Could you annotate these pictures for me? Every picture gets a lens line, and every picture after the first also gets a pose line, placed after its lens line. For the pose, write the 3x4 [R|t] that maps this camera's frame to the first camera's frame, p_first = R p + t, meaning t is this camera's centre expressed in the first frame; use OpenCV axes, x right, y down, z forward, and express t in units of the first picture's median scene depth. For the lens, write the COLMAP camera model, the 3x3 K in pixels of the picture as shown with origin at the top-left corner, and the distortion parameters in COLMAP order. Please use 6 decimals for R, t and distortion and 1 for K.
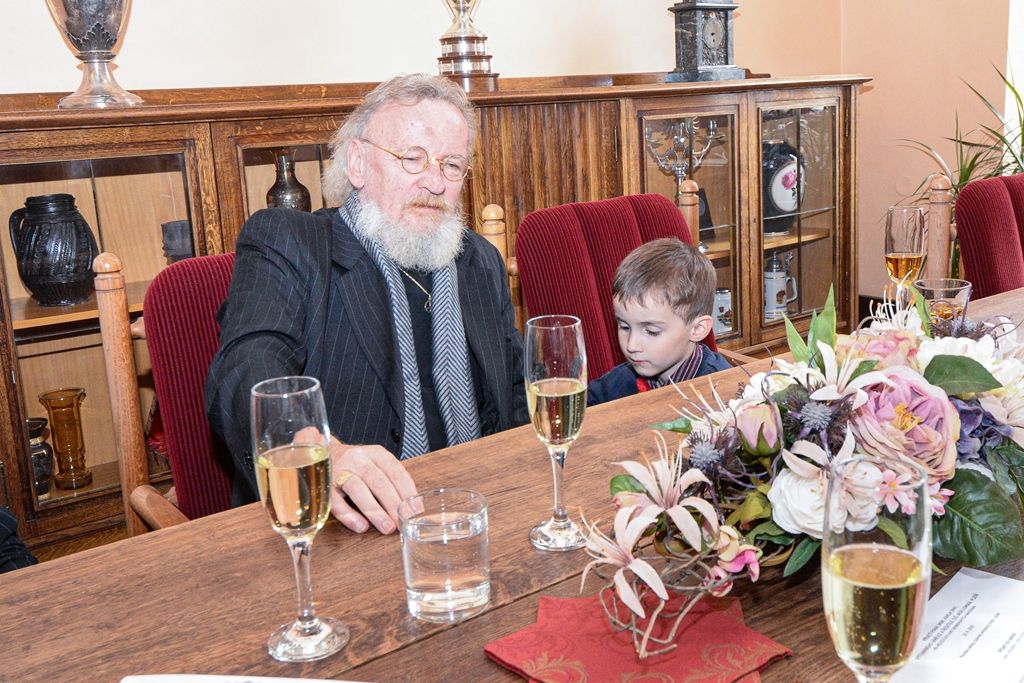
lens RADIAL K [[1114.2, 0, 627.9], [0, 1114.2, 242.9], [0, 0, 1]] dist [-0.003700, 0.000000]
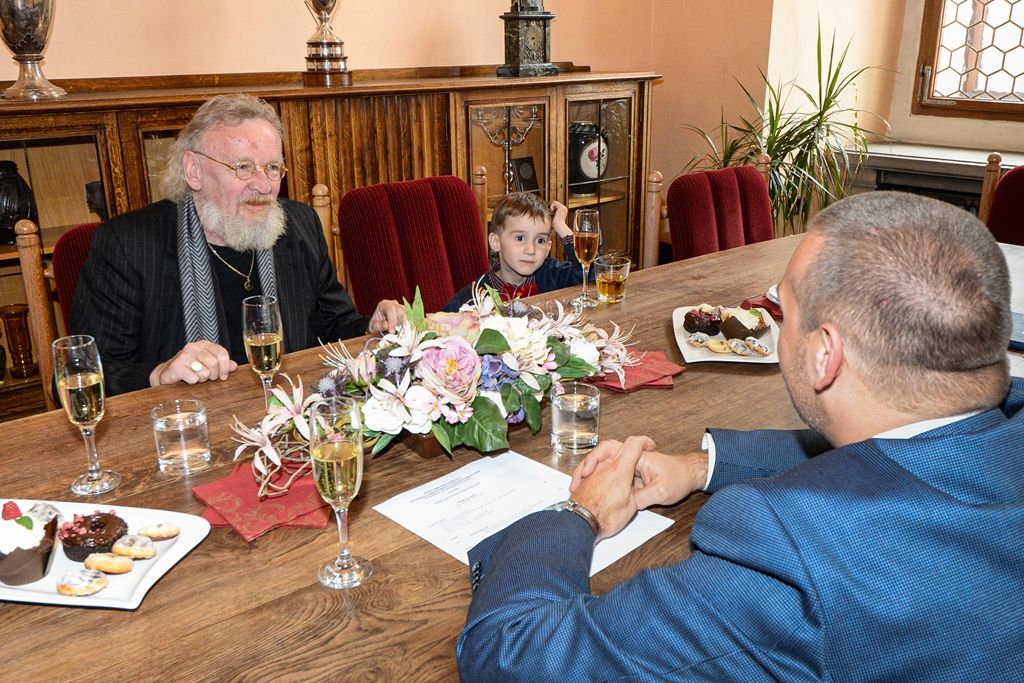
lens RADIAL K [[955.8, 0, 581.7], [0, 955.8, 273.8], [0, 0, 1]] dist [-0.016793, 0.000000]
pose [[0.998968, 0.030188, 0.033928, 0.122975], [-0.033671, 0.993658, 0.107283, -0.046567], [-0.030474, -0.108314, 0.993649, -0.140764]]
